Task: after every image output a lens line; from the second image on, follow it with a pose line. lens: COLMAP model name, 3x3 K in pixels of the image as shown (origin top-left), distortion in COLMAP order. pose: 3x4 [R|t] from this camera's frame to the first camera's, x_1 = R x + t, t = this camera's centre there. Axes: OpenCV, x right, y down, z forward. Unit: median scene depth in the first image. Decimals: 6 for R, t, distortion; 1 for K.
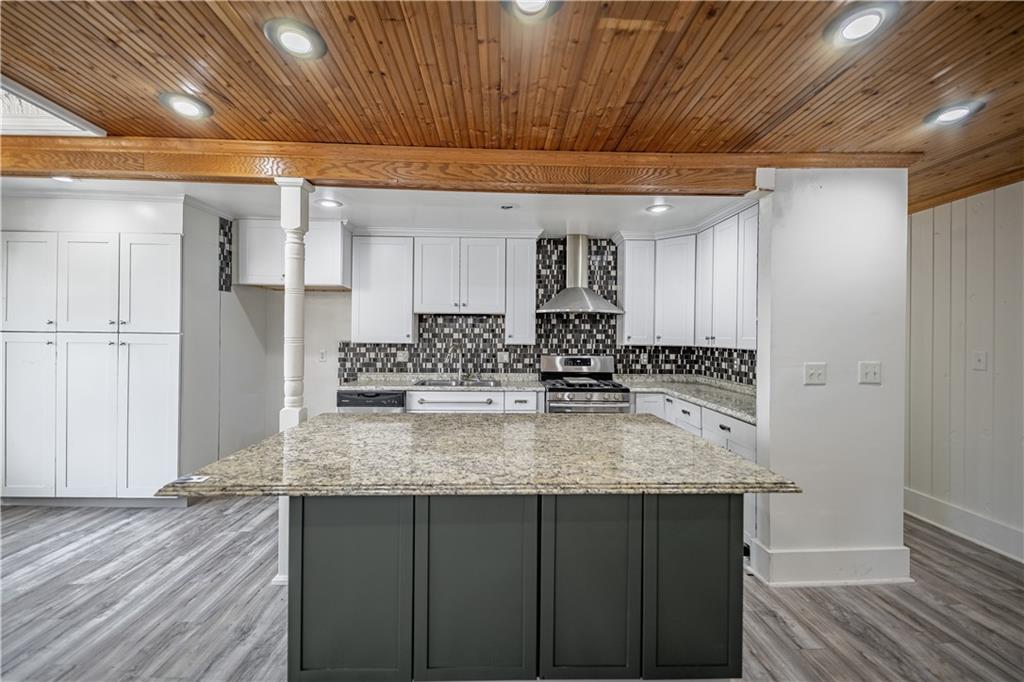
lens RADIAL K [[418.5, 0, 509.2], [0, 418.5, 338.6], [0, 0, 1]] dist [0.001183, 0.000027]
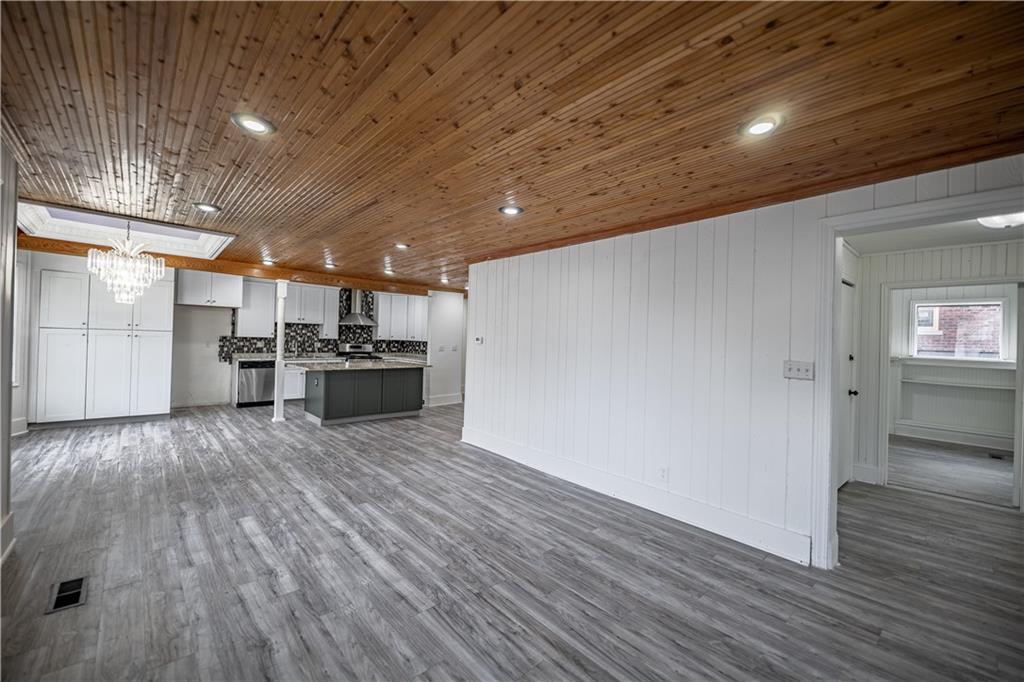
lens RADIAL K [[418.5, 0, 508.9], [0, 418.5, 338.3], [0, 0, 1]] dist [0.001183, 0.000027]
pose [[0.759359, 0.013210, 0.650538, -0.638666], [-0.021031, 0.999770, 0.004248, -0.015922], [-0.650332, -0.016907, 0.759462, -1.150487]]
